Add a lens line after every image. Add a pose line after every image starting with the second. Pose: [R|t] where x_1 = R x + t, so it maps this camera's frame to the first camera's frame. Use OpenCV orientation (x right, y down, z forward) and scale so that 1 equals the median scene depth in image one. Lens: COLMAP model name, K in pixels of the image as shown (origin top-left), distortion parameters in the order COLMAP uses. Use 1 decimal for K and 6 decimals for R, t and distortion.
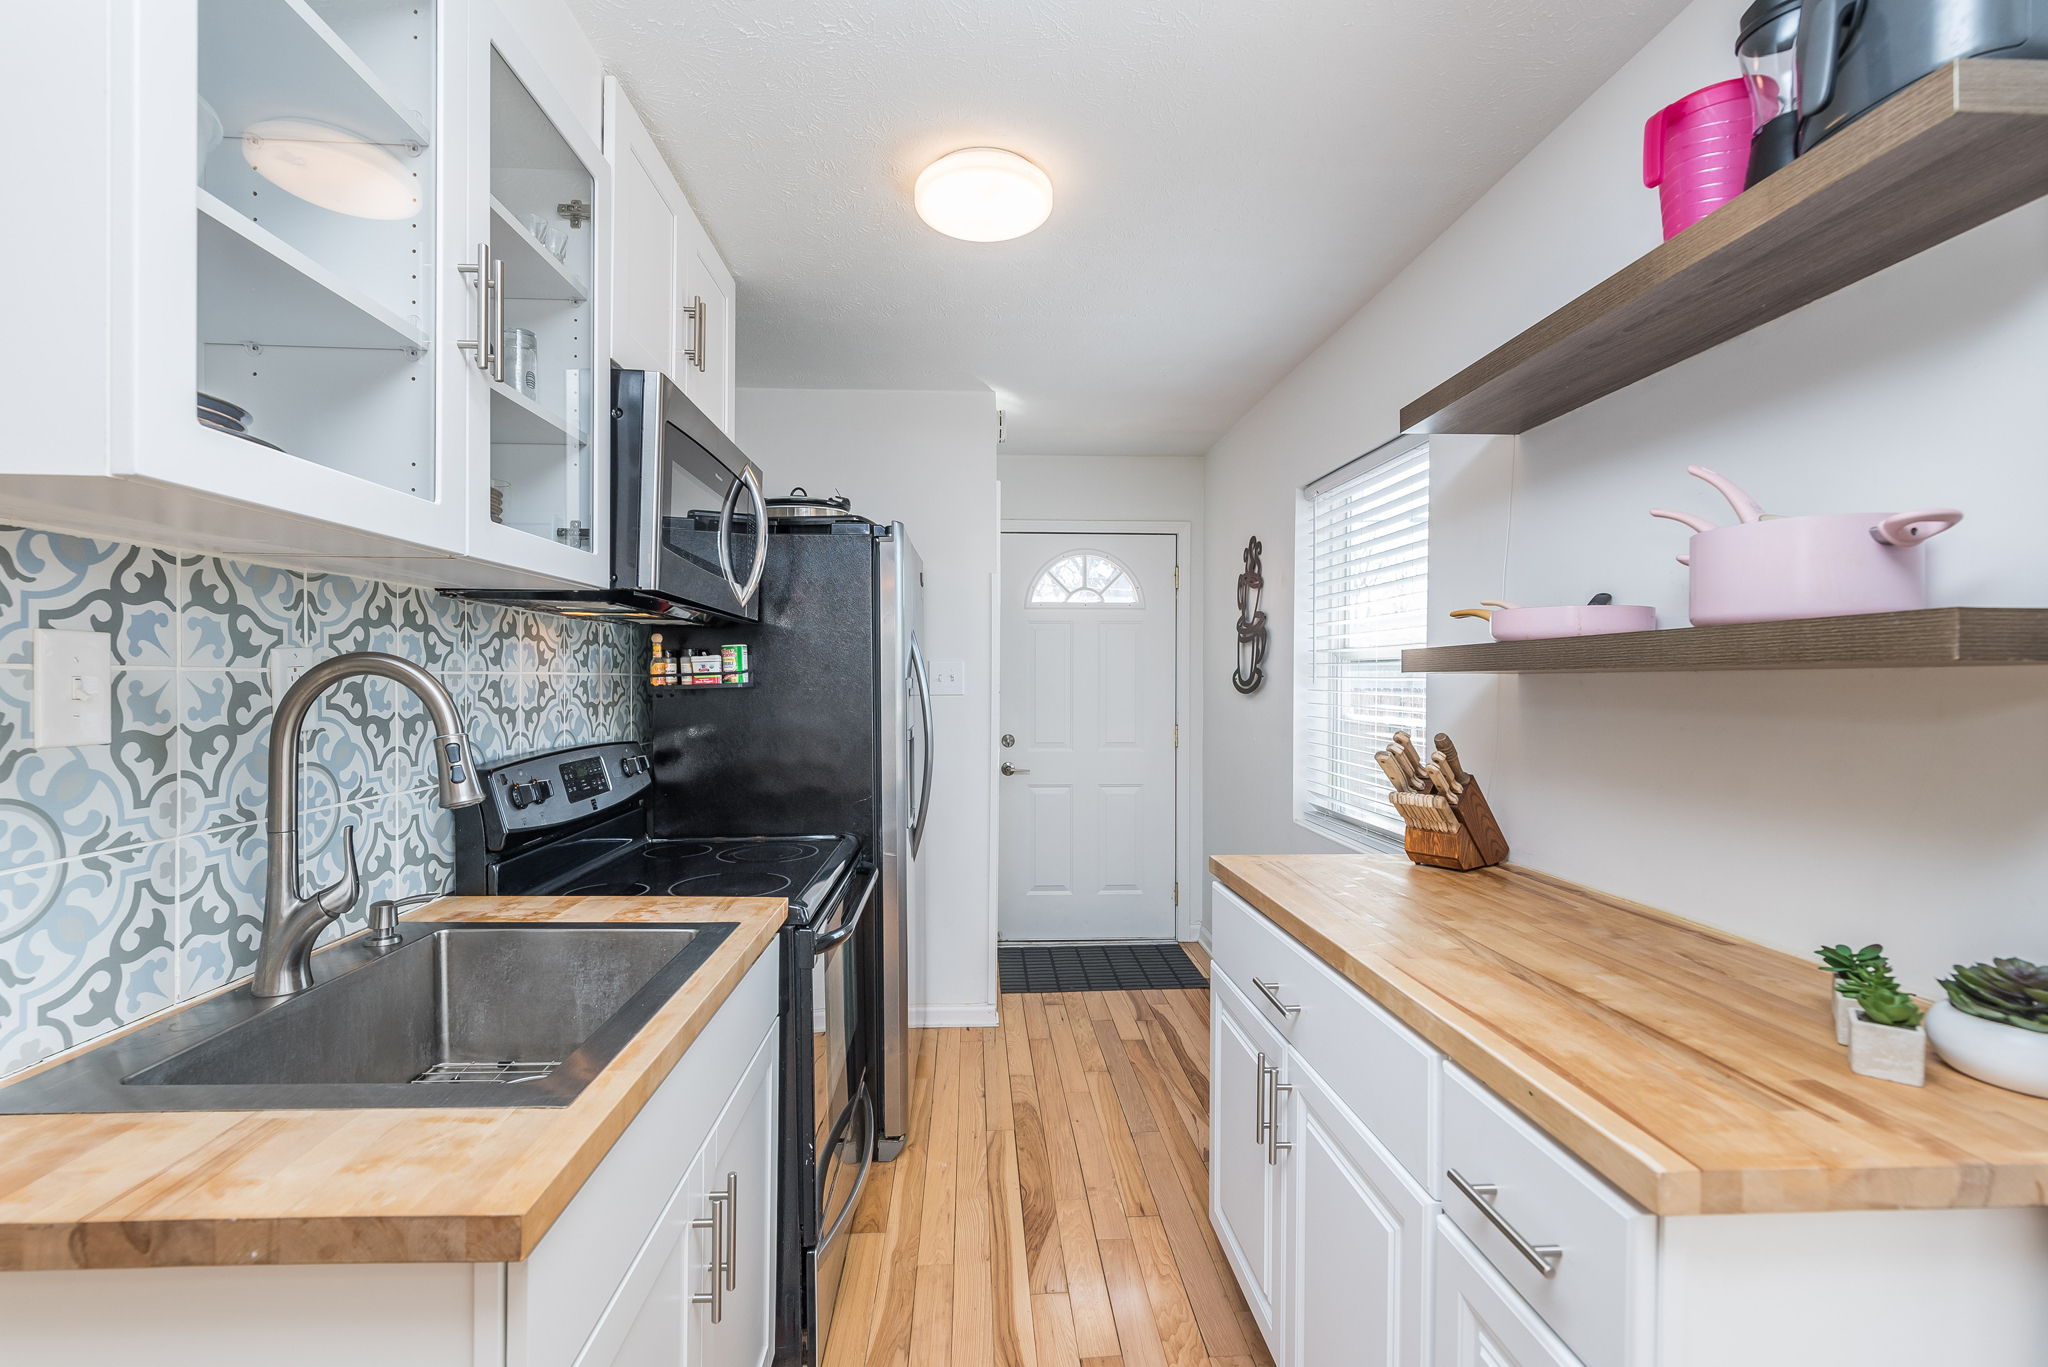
lens RADIAL K [[890.6, 0, 986.0], [0, 890.6, 683.3], [0, 0, 1]] dist [0.001322, 0.000237]
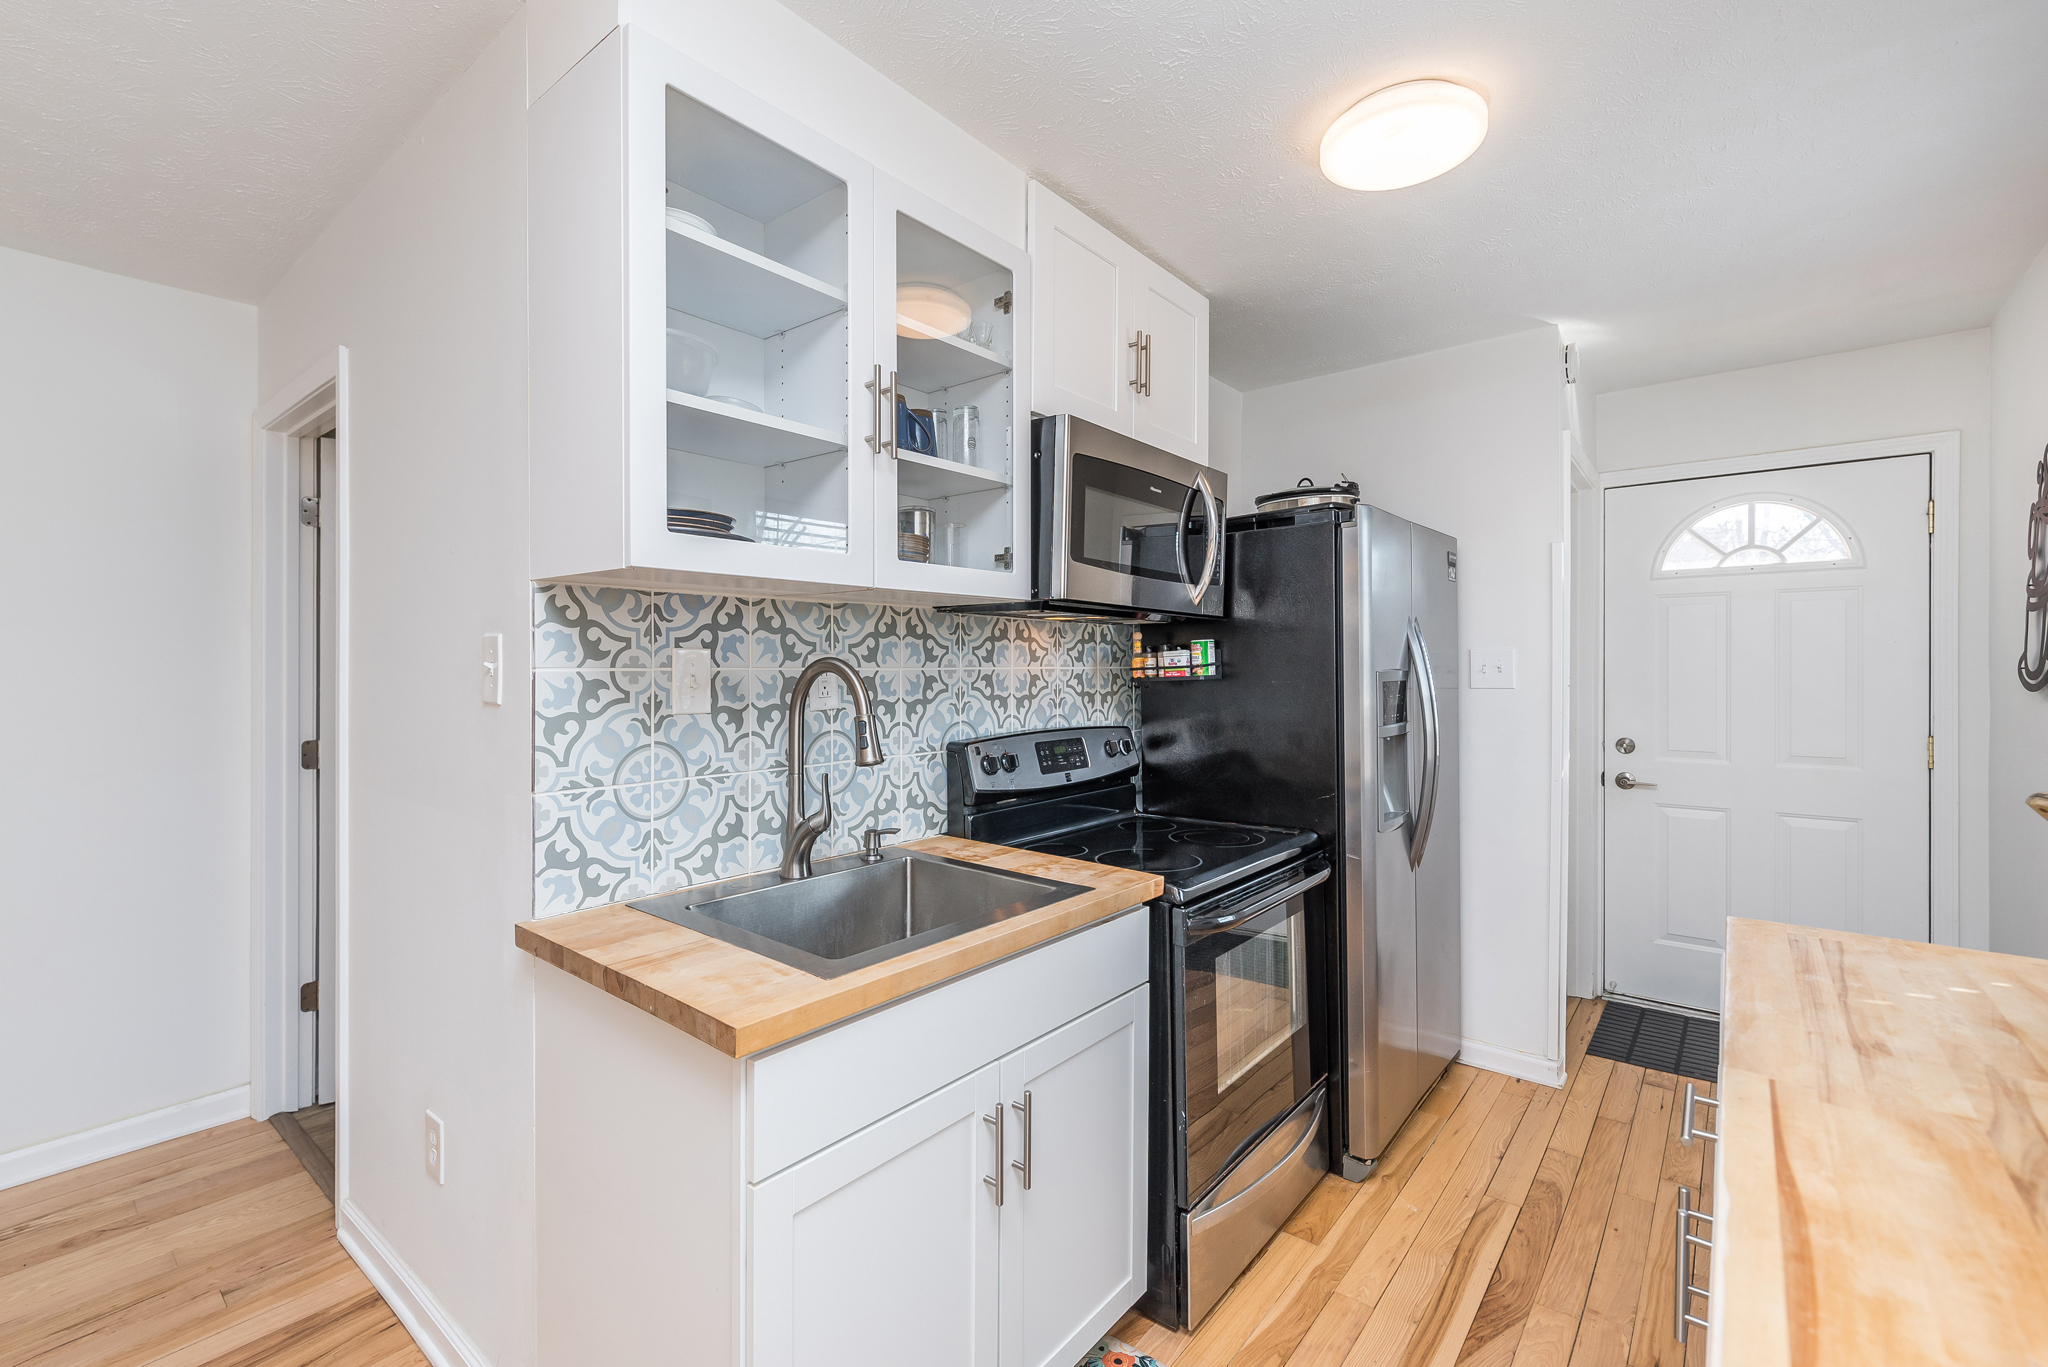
lens RADIAL K [[872.9, 0, 987.5], [0, 872.9, 669.5], [0, 0, 1]] dist [-0.000275, 0.000085]
pose [[0.732697, -0.003443, -0.680546, 0.340278], [0.001635, 0.999993, -0.003300, -0.006305], [0.680553, 0.001305, 0.732698, 0.080350]]
